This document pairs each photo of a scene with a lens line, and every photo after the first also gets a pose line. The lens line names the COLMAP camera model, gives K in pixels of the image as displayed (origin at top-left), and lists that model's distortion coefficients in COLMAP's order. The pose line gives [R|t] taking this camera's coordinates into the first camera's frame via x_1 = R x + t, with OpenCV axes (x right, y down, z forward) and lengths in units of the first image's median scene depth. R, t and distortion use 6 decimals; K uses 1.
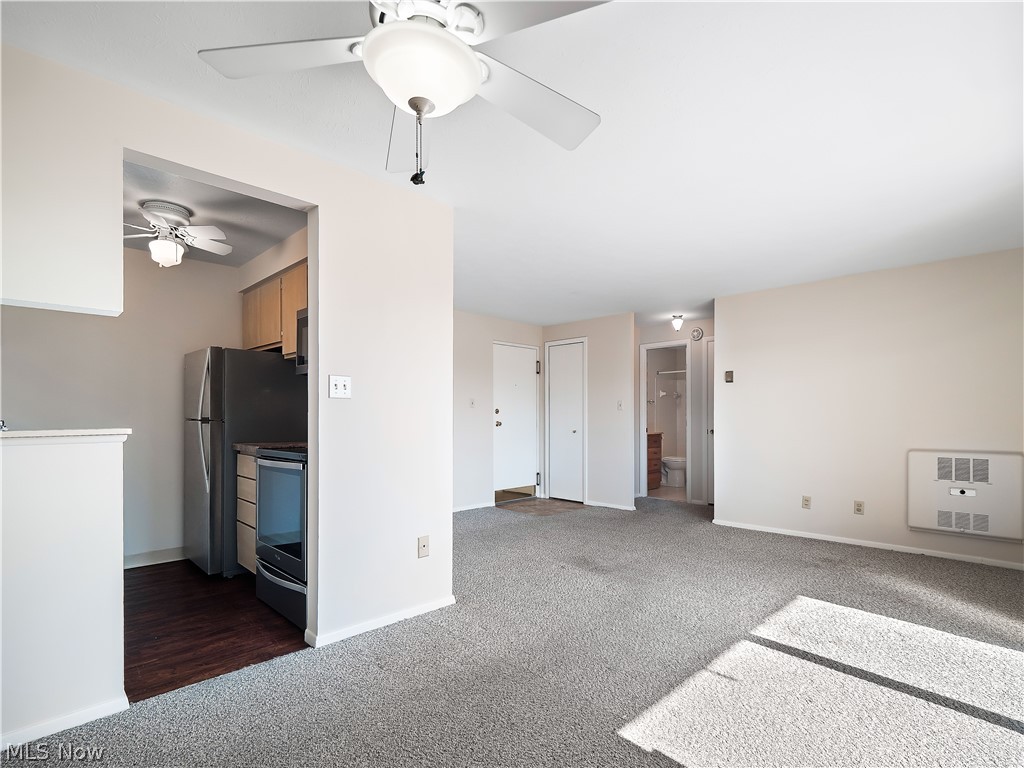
lens RADIAL K [[503.1, 0, 505.3], [0, 503.1, 427.2], [0, 0, 1]] dist [0.002860, -0.004895]
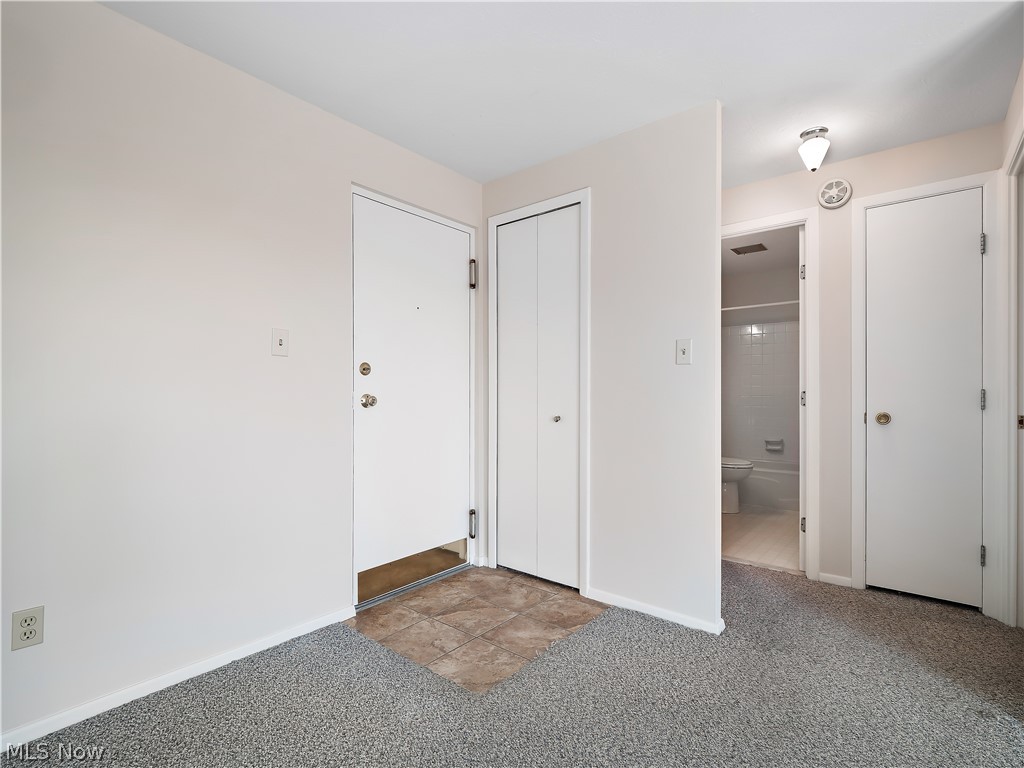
lens RADIAL K [[503.1, 0, 512.1], [0, 503.1, 392.8], [0, 0, 1]] dist [0.002860, -0.004895]
pose [[0.993507, -0.000732, 0.113772, 0.066943], [0.002298, 0.999904, -0.013633, -0.008822], [-0.113752, 0.013806, 0.993413, 0.750061]]
